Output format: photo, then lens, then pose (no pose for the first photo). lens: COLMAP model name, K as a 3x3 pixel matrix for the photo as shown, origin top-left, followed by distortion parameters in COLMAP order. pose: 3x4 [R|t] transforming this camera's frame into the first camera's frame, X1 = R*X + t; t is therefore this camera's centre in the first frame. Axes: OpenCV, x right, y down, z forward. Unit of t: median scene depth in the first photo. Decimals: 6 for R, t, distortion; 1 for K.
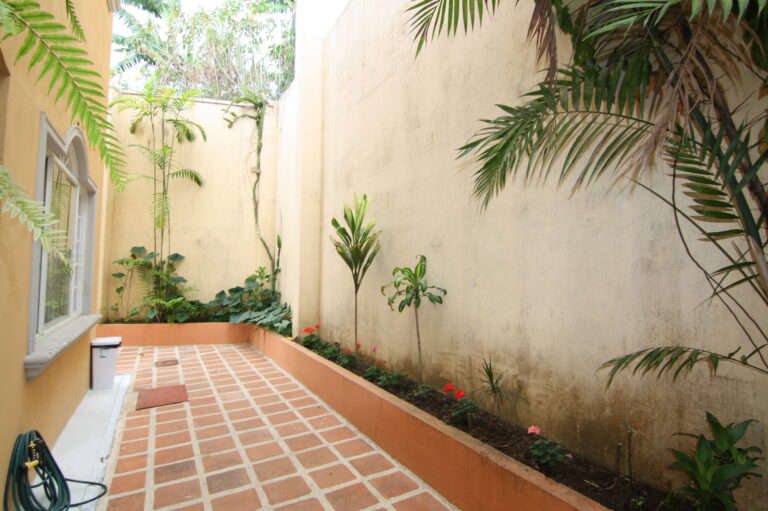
lens RADIAL K [[395.8, 0, 386.1], [0, 395.8, 251.2], [0, 0, 1]] dist [-0.024137, -0.001361]
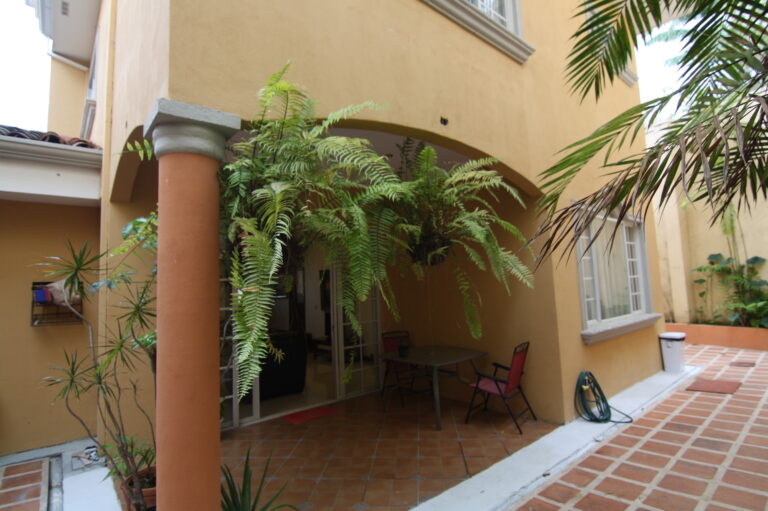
lens RADIAL K [[395.8, 0, 385.2], [0, 395.8, 254.3], [0, 0, 1]] dist [-0.024137, -0.001361]
pose [[0.178927, -0.099032, -0.978866, 0.286126], [0.099167, 0.991670, -0.082200, -0.014272], [0.978852, -0.082364, 0.187257, -0.095500]]
